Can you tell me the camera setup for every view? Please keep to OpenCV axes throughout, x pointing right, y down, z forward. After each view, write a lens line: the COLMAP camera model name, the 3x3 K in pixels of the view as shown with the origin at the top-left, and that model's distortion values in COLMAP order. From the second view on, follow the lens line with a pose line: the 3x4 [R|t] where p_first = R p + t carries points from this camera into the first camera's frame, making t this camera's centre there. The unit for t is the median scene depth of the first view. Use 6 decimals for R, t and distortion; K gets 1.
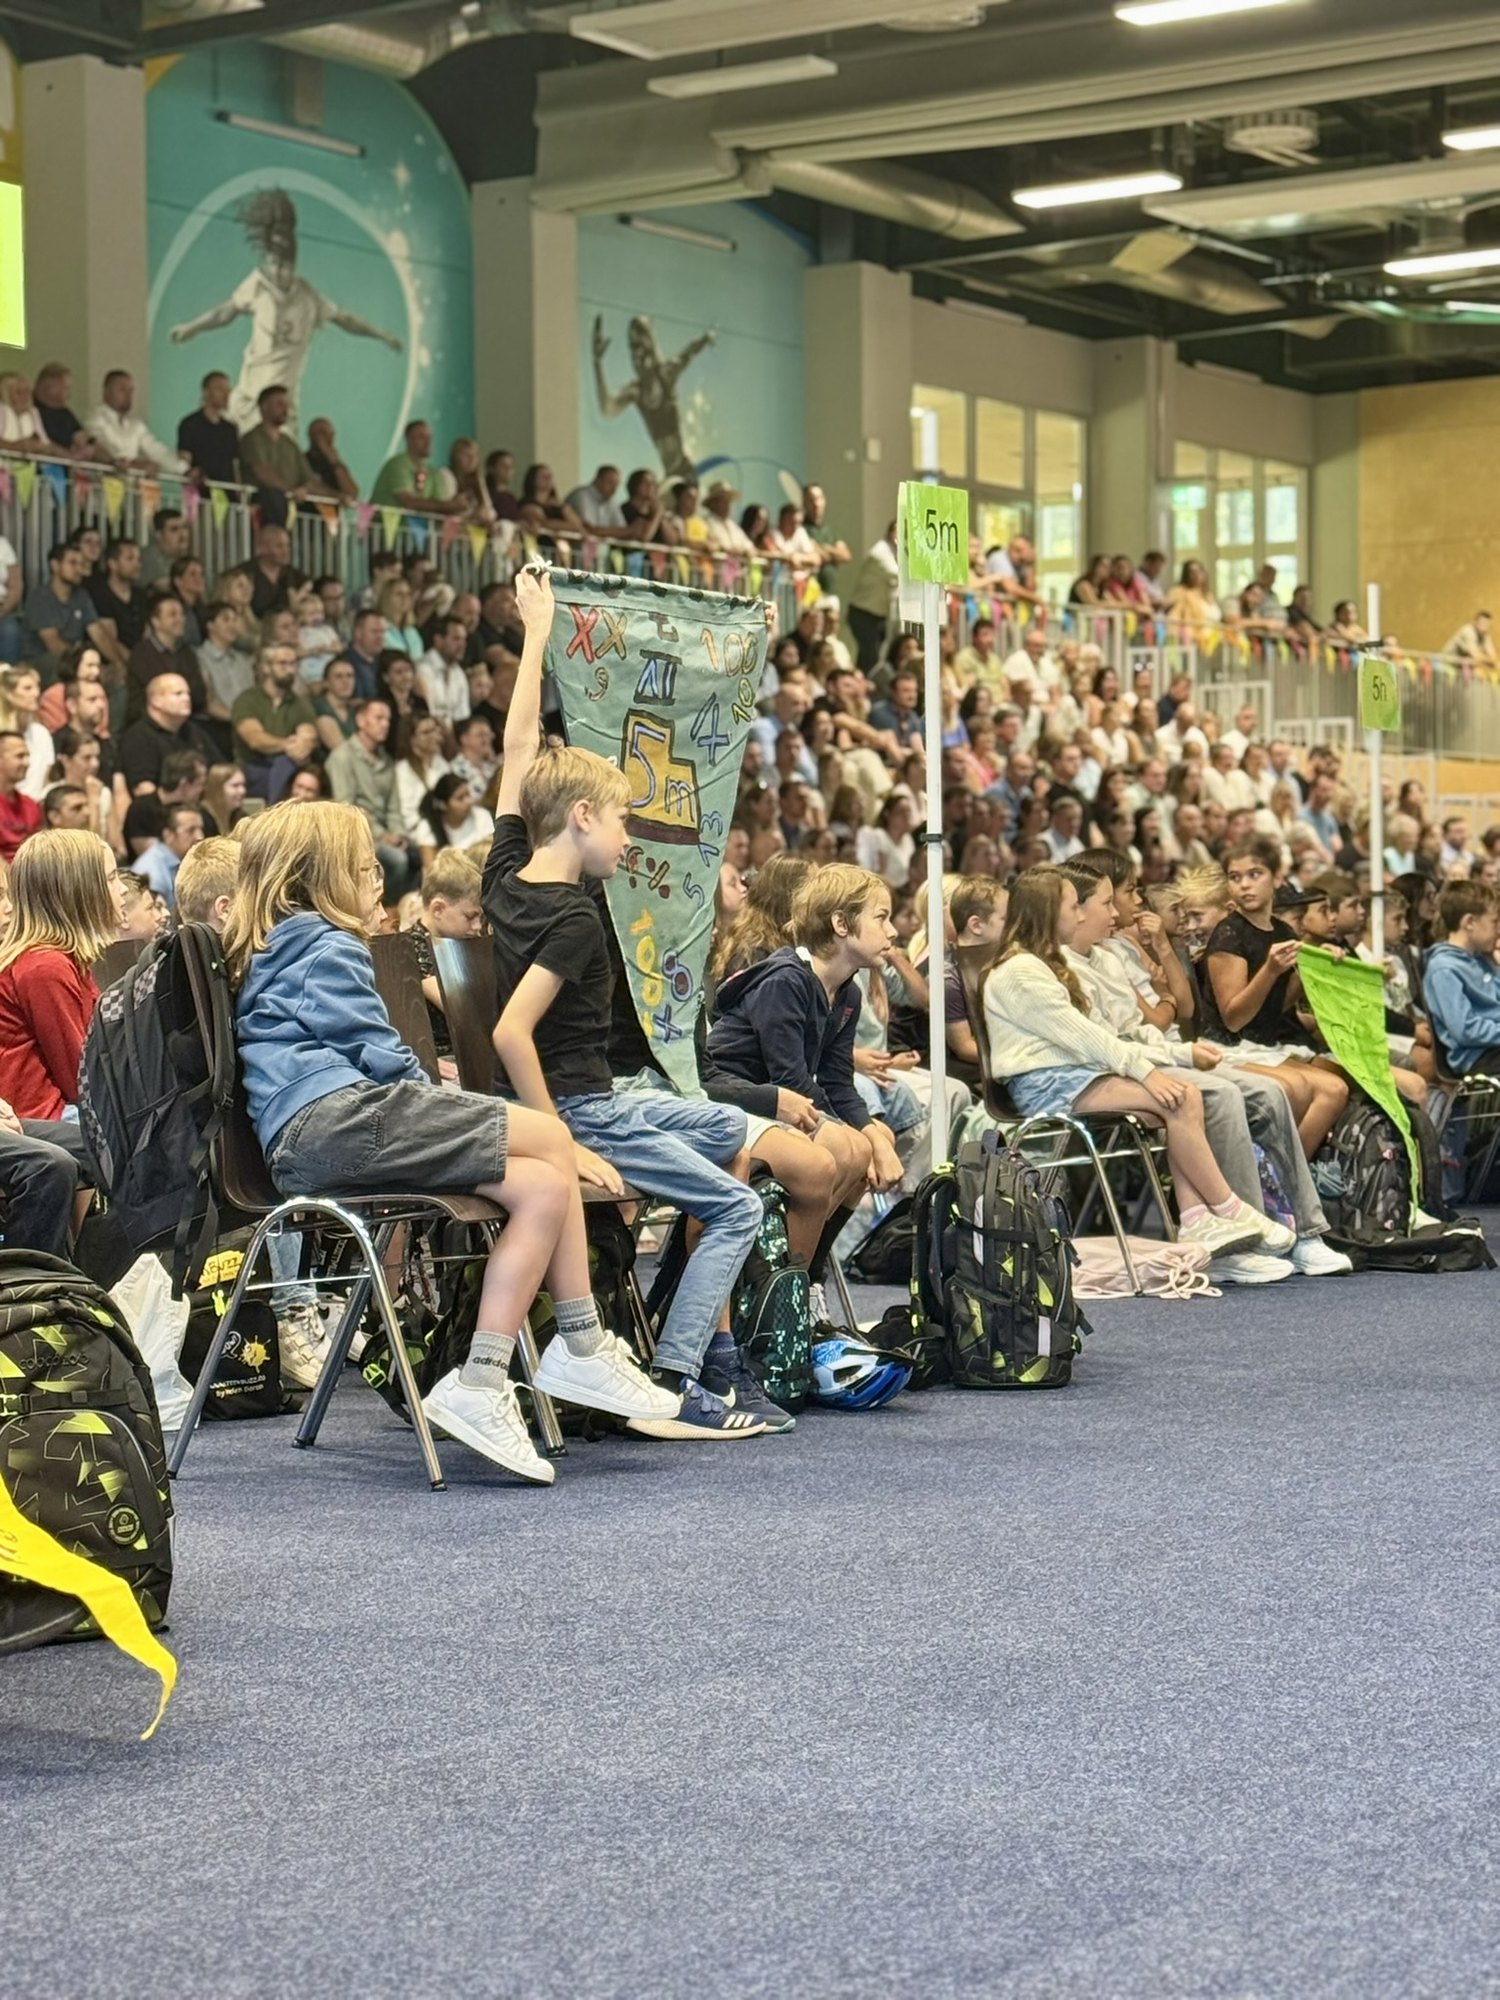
lens RADIAL K [[4217.9, 0, 753.9], [0, 4217.9, 999.3], [0, 0, 1]] dist [0.106183, 0.000000]
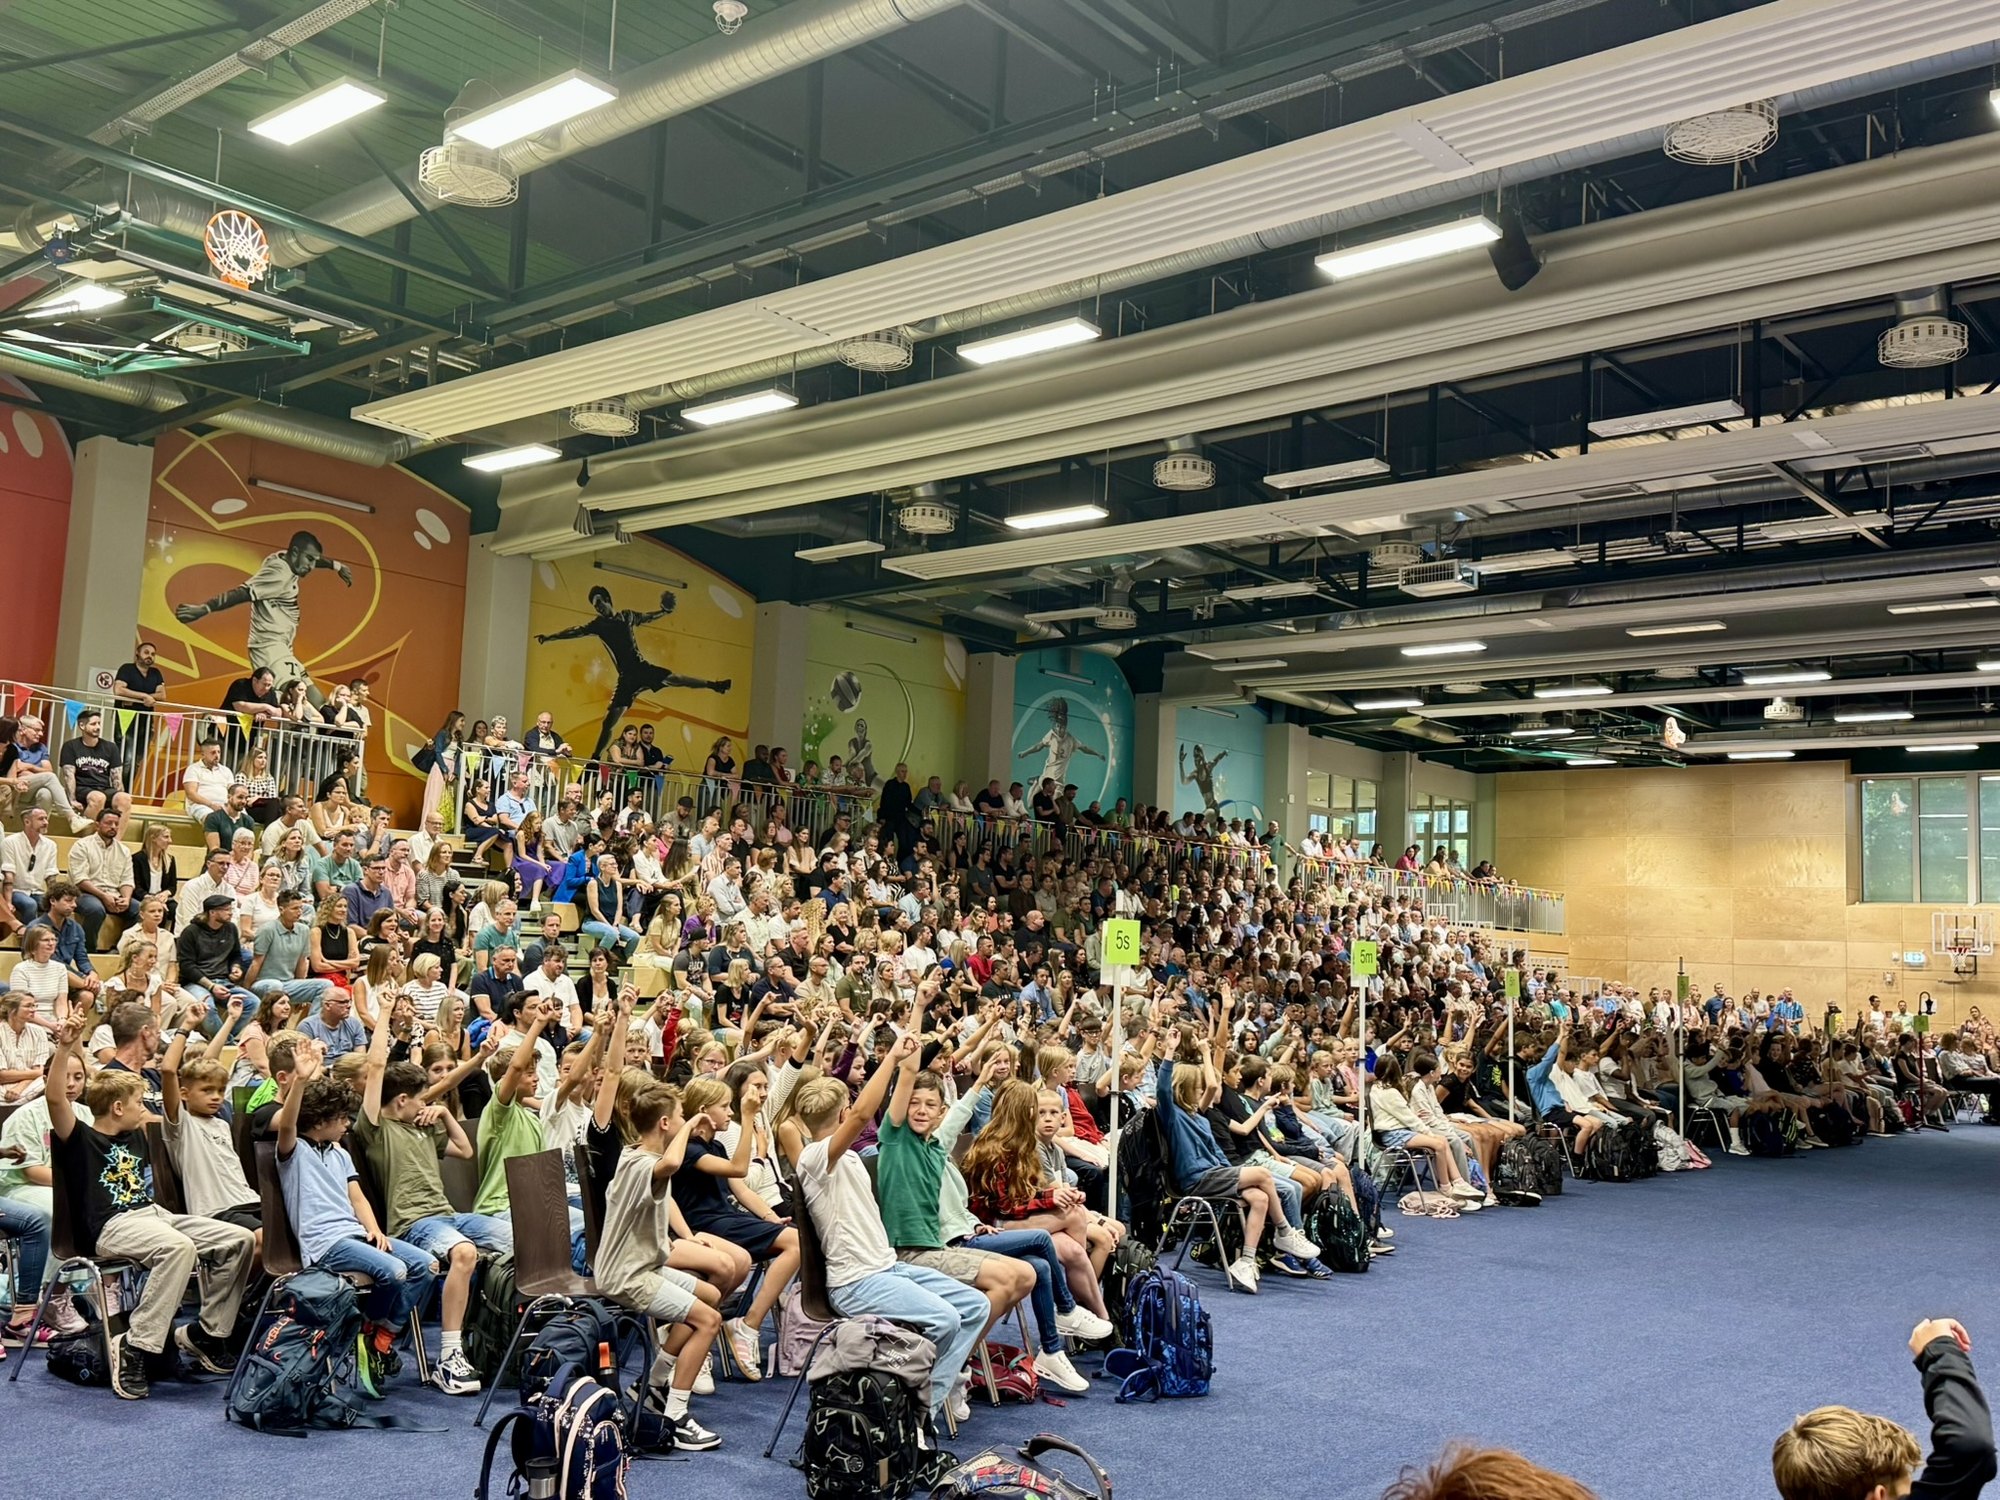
lens RADIAL K [[1878.4, 0, 993.2], [0, 1878.4, 748.9], [0, 0, 1]] dist [0.055697, 0.000000]
pose [[0.992687, 0.033243, -0.116050, -0.020176], [-0.046972, 0.991943, -0.117652, -0.025138], [0.111204, 0.122242, 0.986251, -0.109100]]
